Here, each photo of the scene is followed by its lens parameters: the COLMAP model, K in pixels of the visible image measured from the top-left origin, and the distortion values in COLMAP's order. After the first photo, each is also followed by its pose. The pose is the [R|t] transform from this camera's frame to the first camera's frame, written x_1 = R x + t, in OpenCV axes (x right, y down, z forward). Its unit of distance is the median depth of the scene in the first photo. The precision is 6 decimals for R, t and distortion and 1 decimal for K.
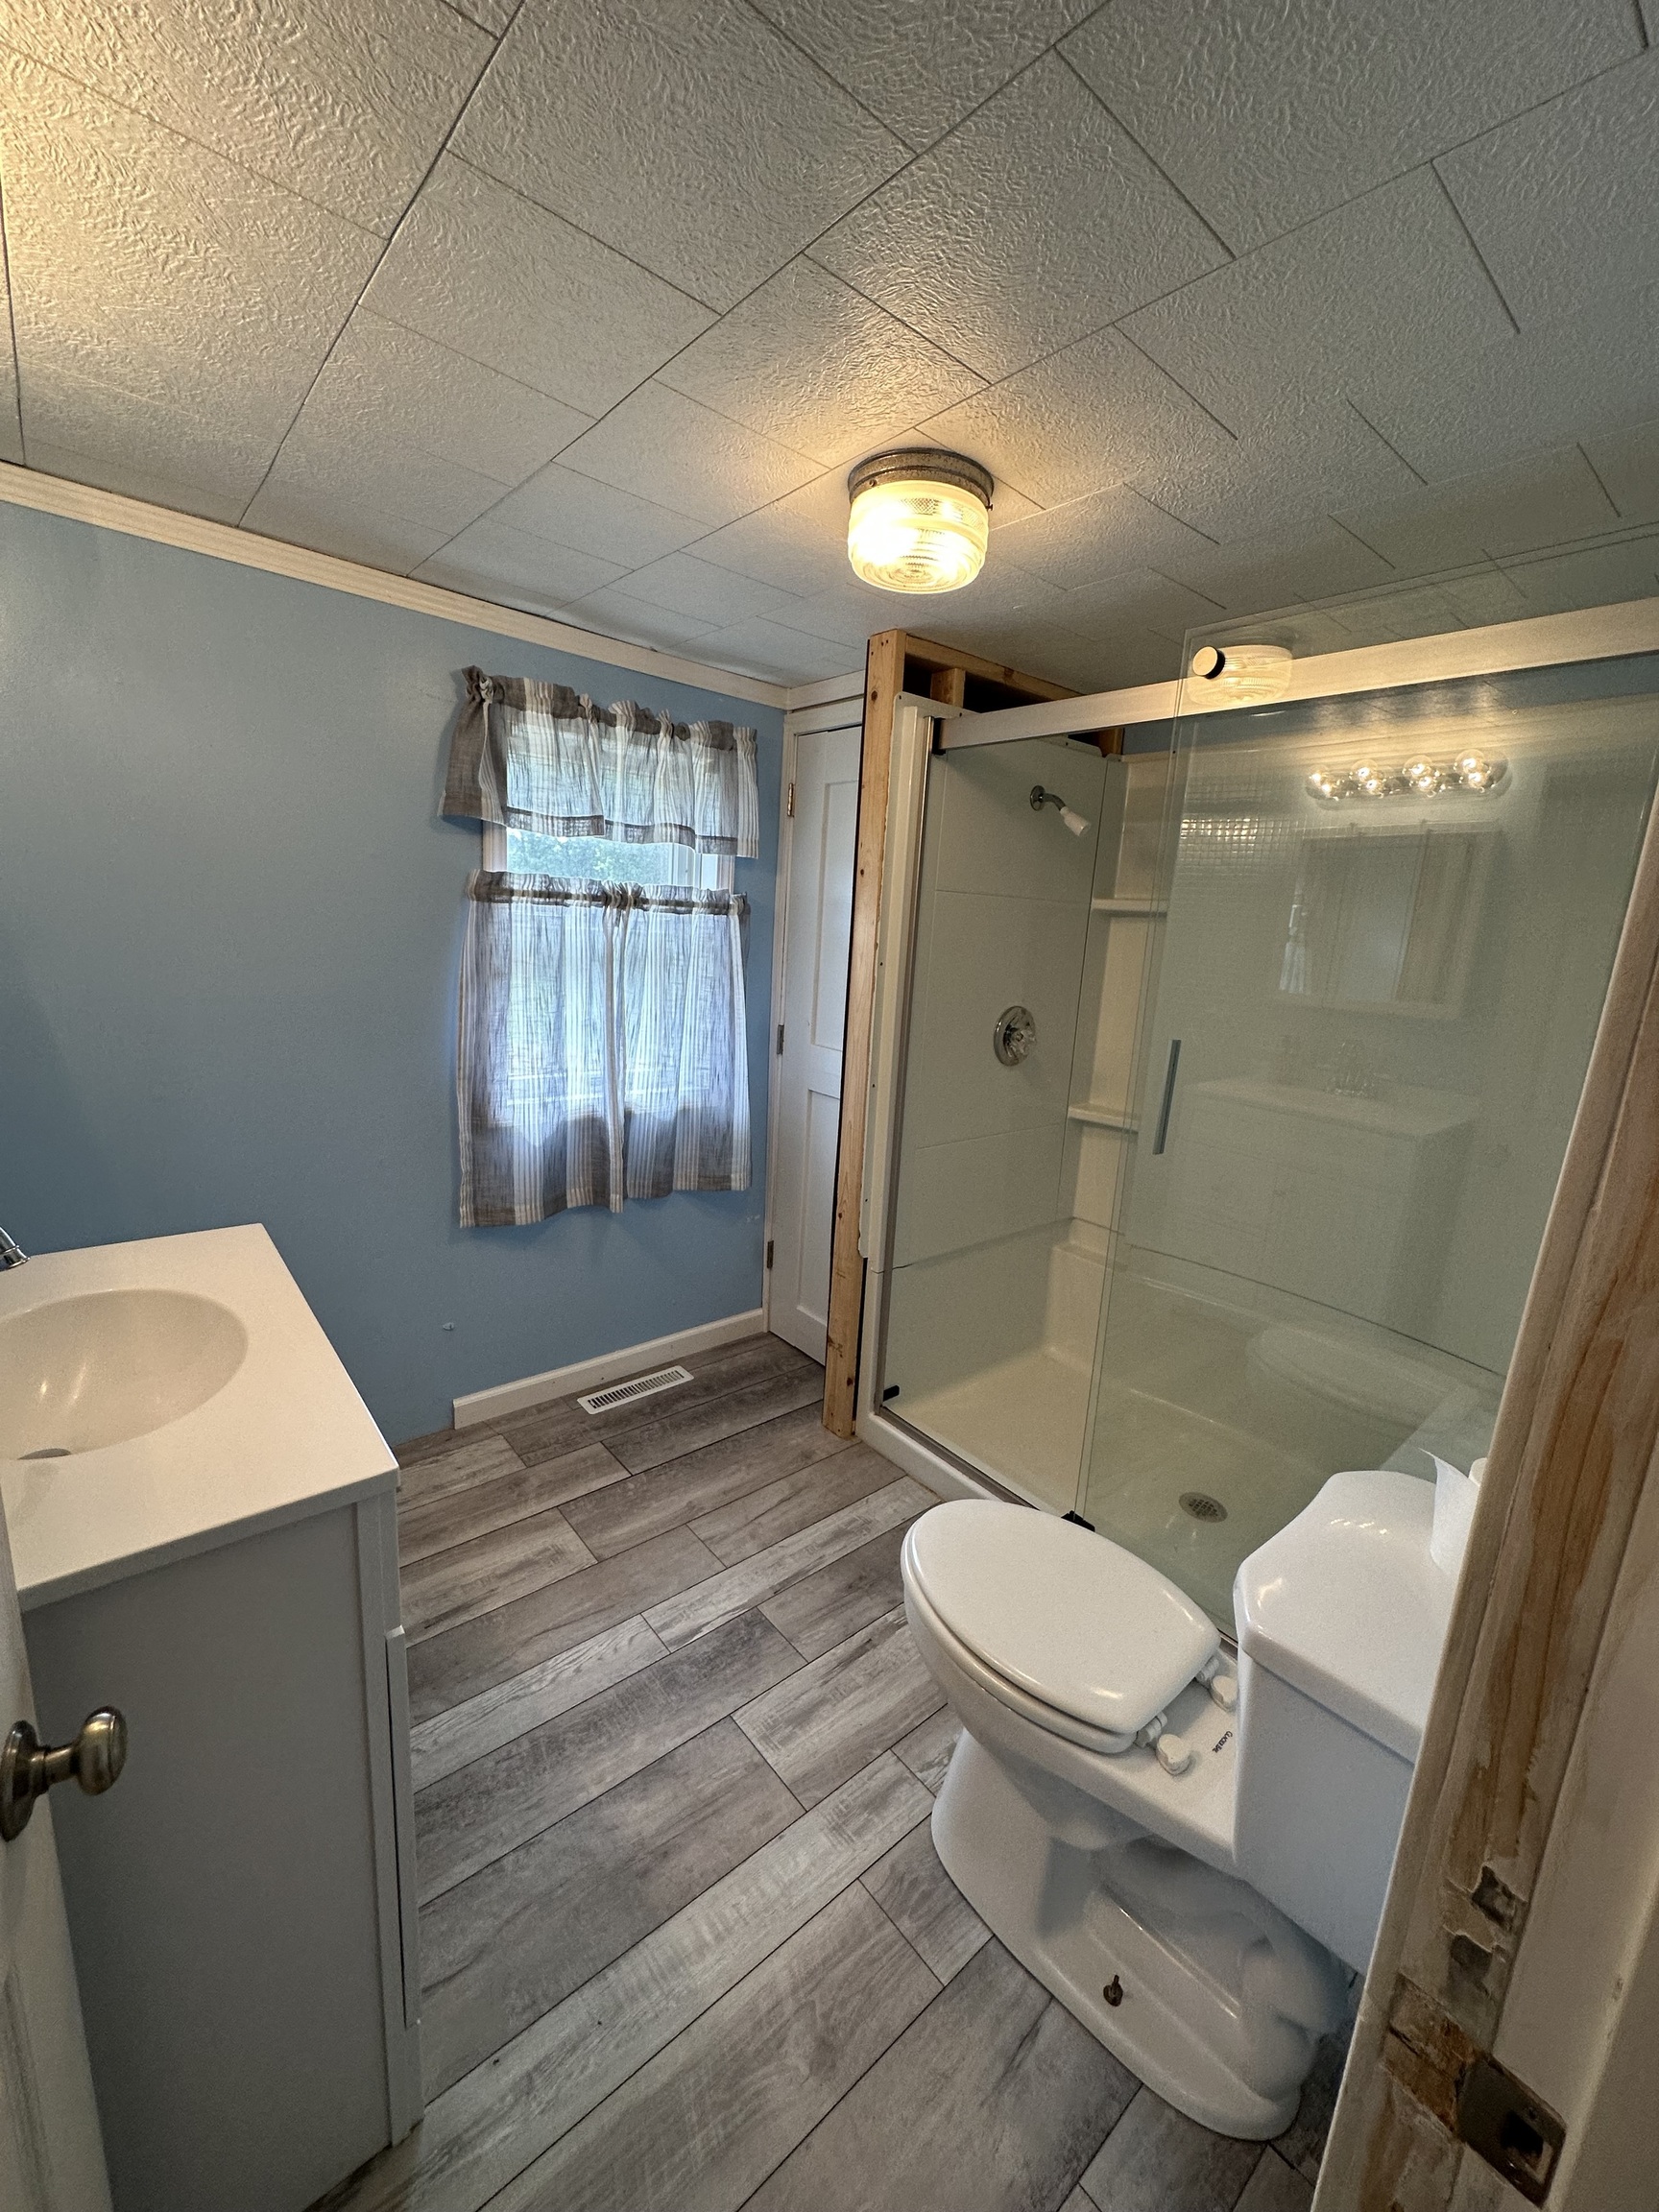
lens RADIAL K [[882.7, 0, 829.5], [0, 882.7, 1106.0], [0, 0, 1]] dist [-0.001907, 0.000224]
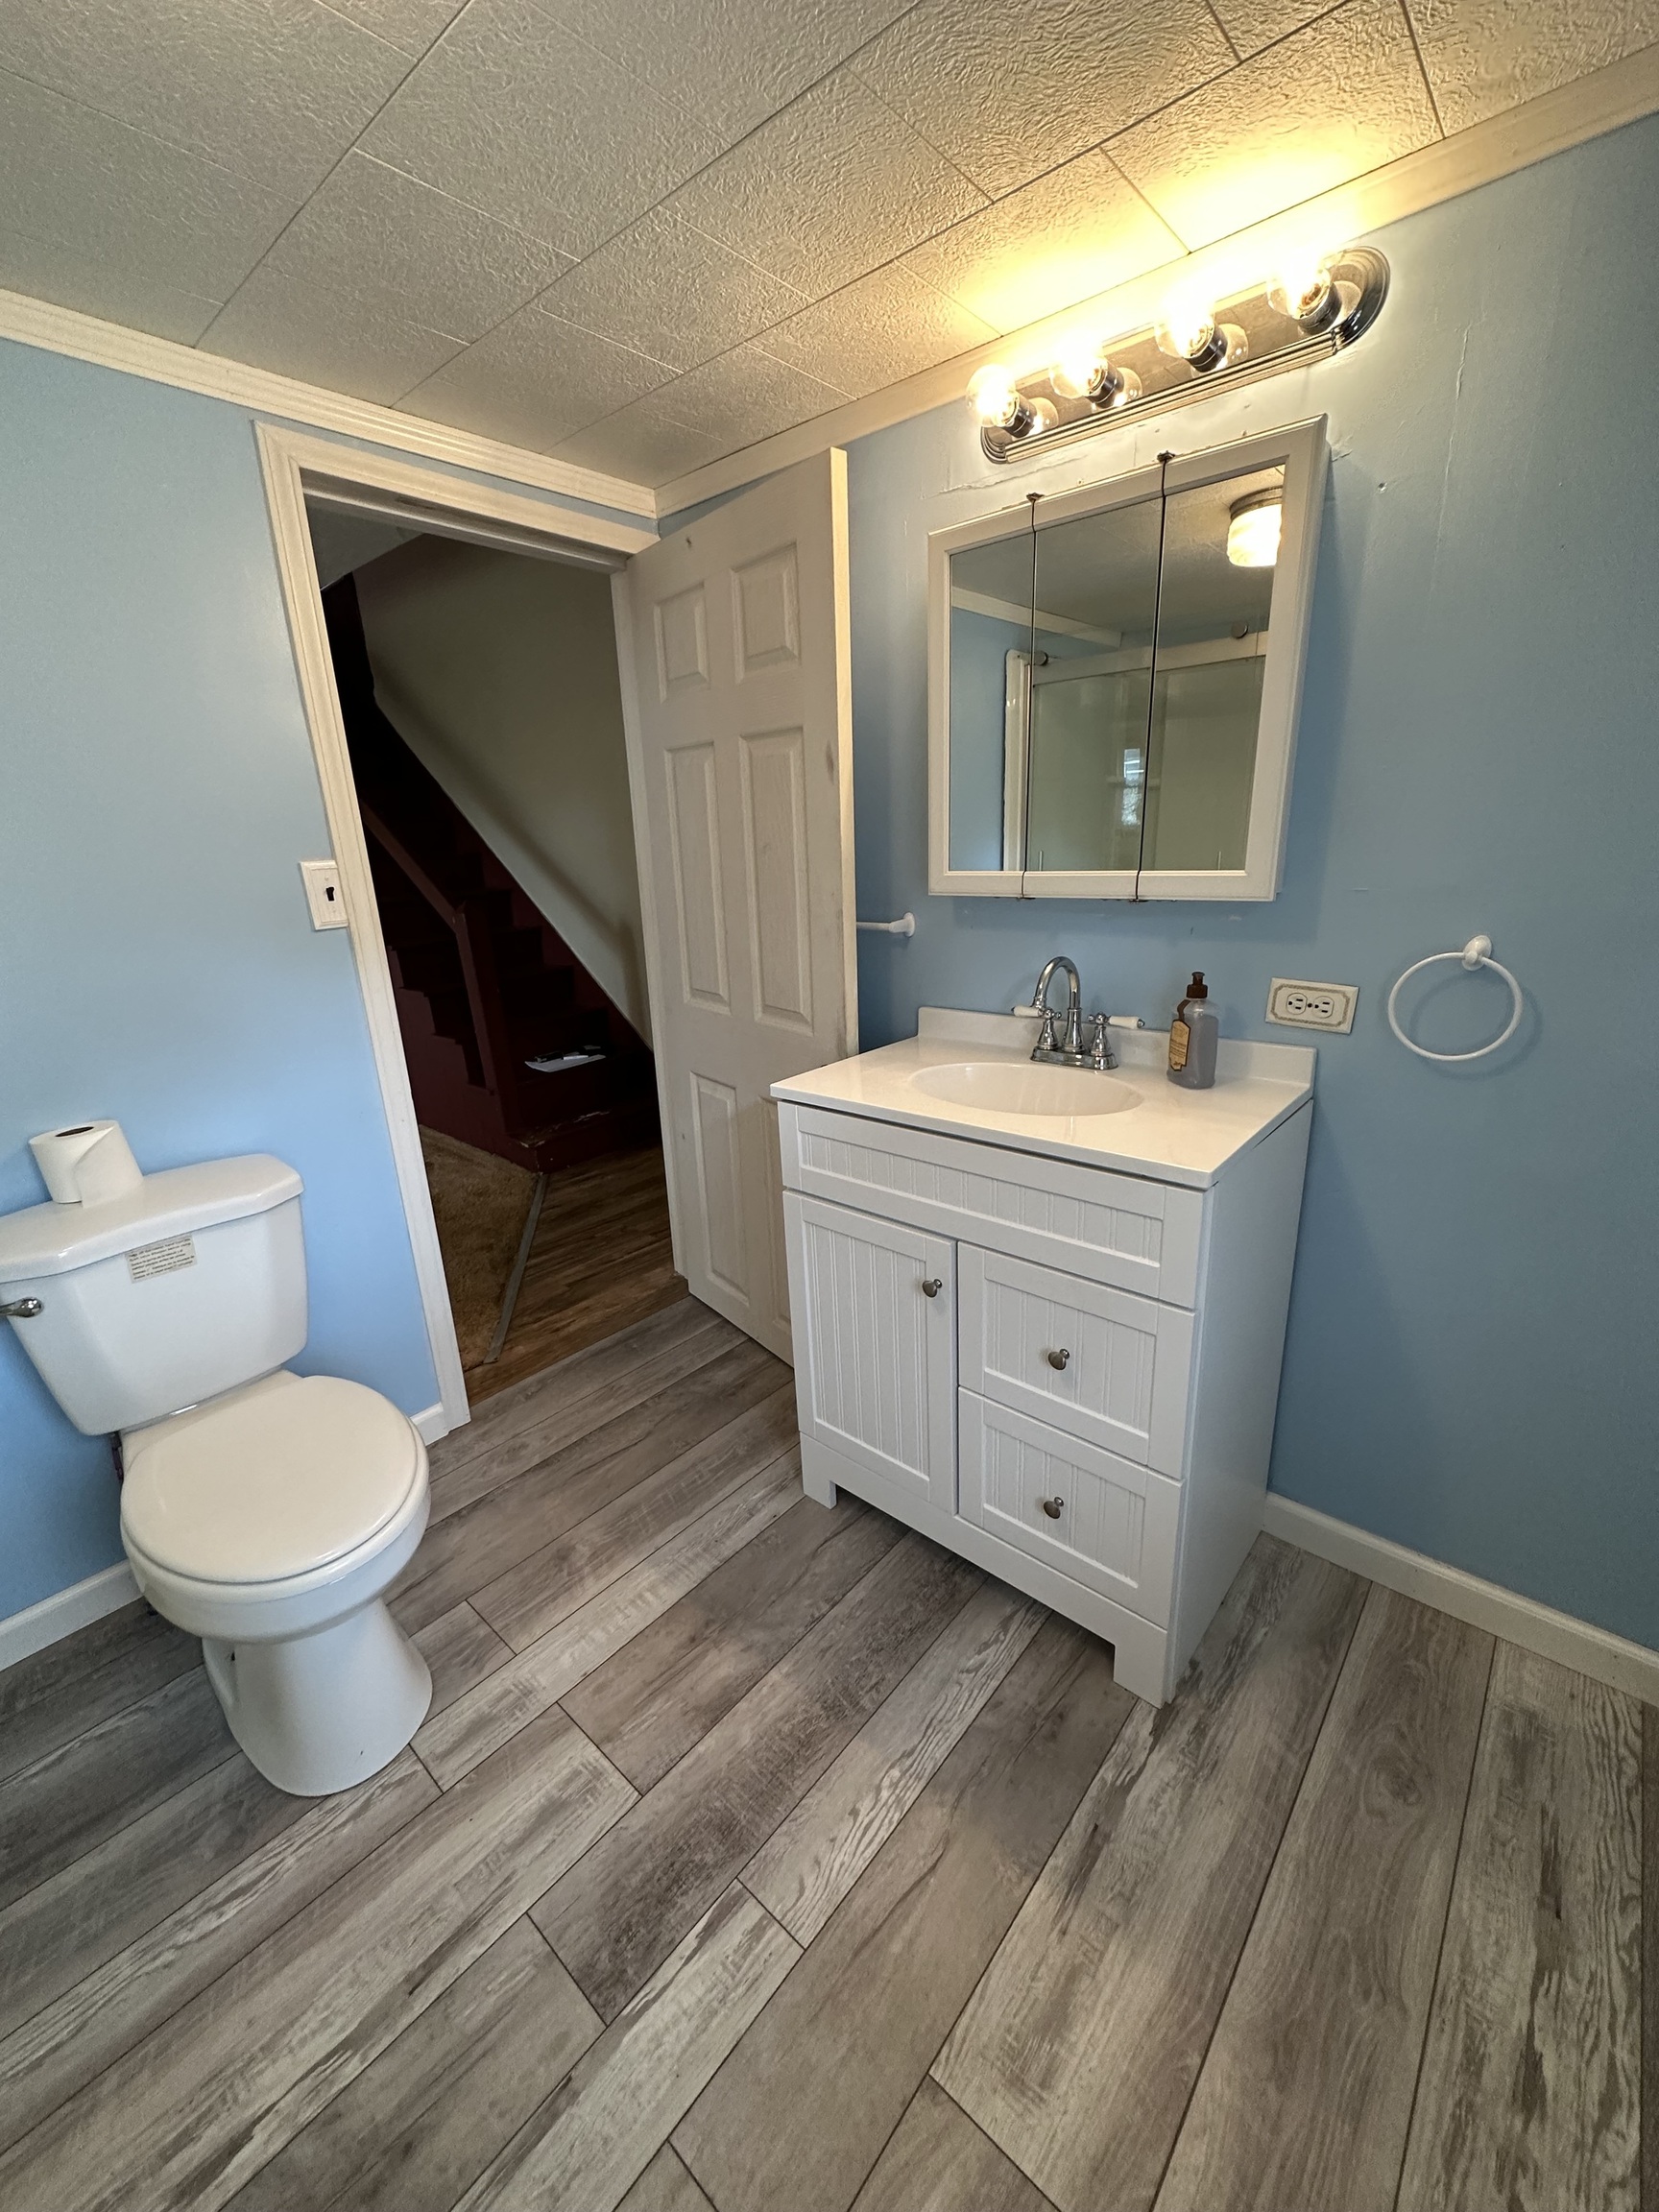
lens RADIAL K [[882.7, 0, 829.5], [0, 882.7, 1106.0], [0, 0, 1]] dist [-0.001907, 0.000224]
pose [[-0.988992, 0.020551, -0.146538, -0.173460], [-0.052238, 0.878058, 0.475695, -0.235743], [0.138444, 0.478113, -0.867318, 1.391902]]
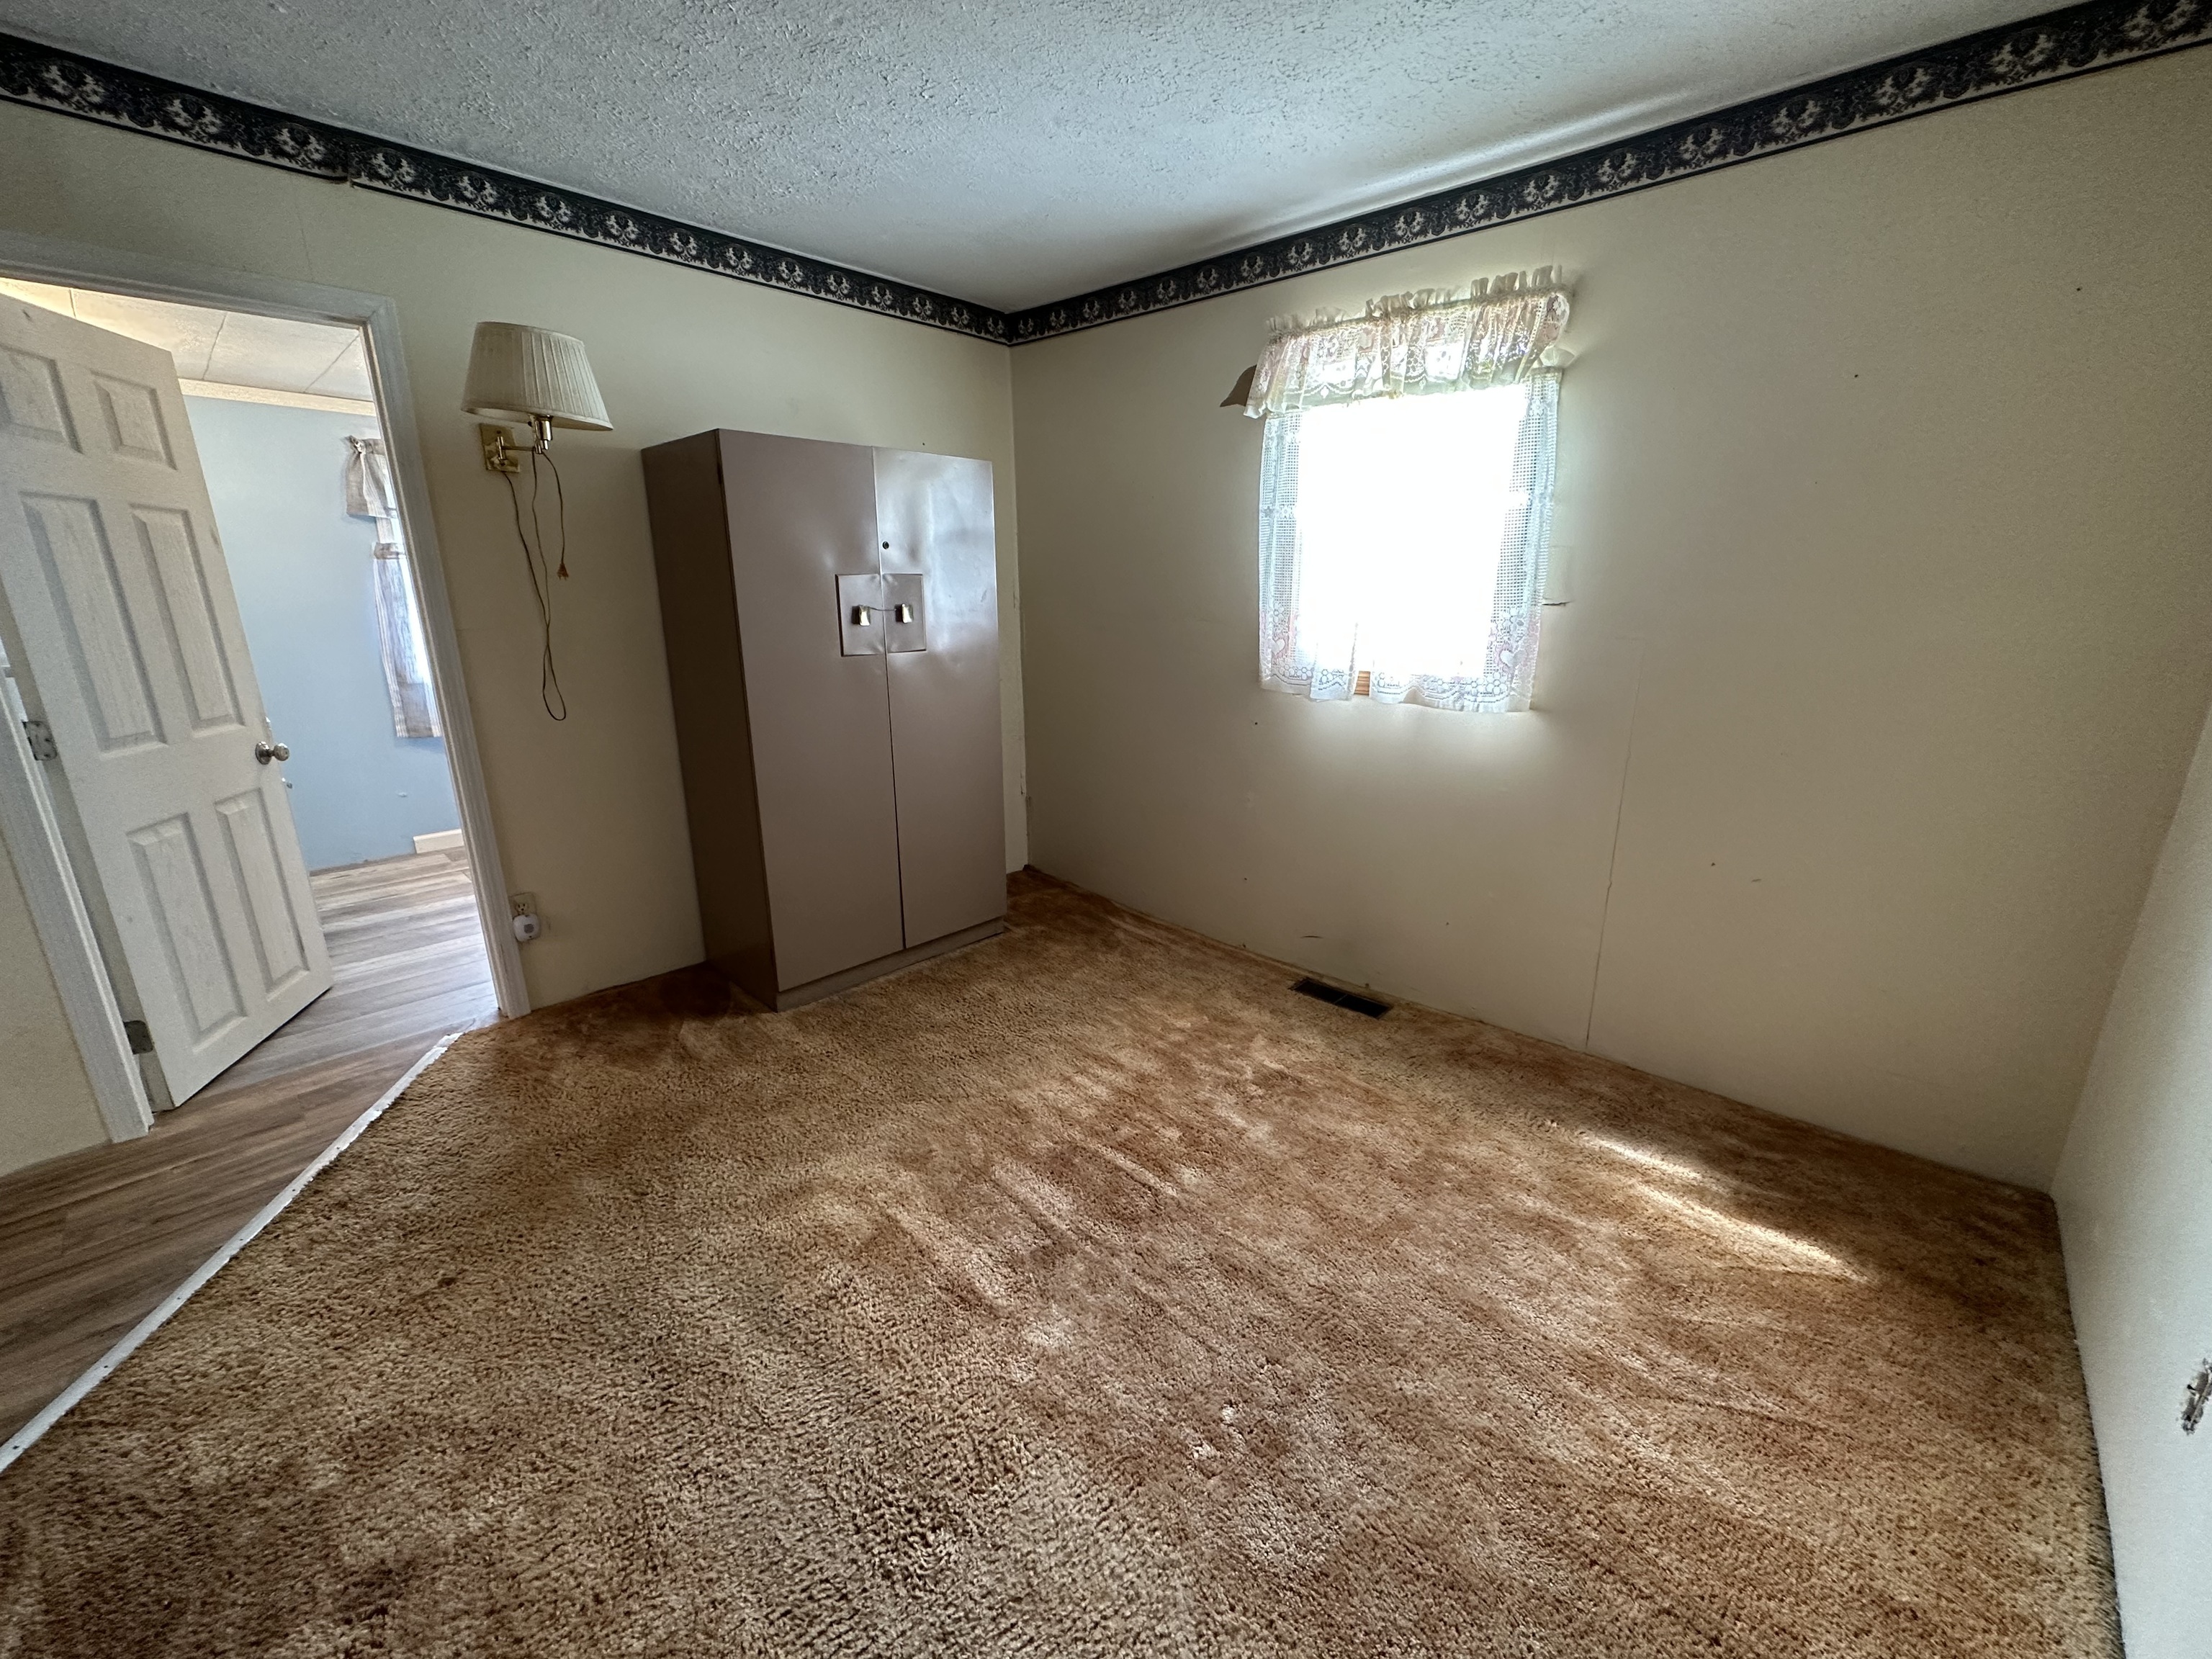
lens RADIAL K [[882.7, 0, 1106.7], [0, 882.7, 825.8], [0, 0, 1]] dist [-0.001907, 0.000224]
pose [[0.992584, -0.082352, 0.089421, 1.232101], [0.076049, 0.994519, 0.071747, 0.422081], [-0.094839, -0.064415, 0.993406, -1.400931]]
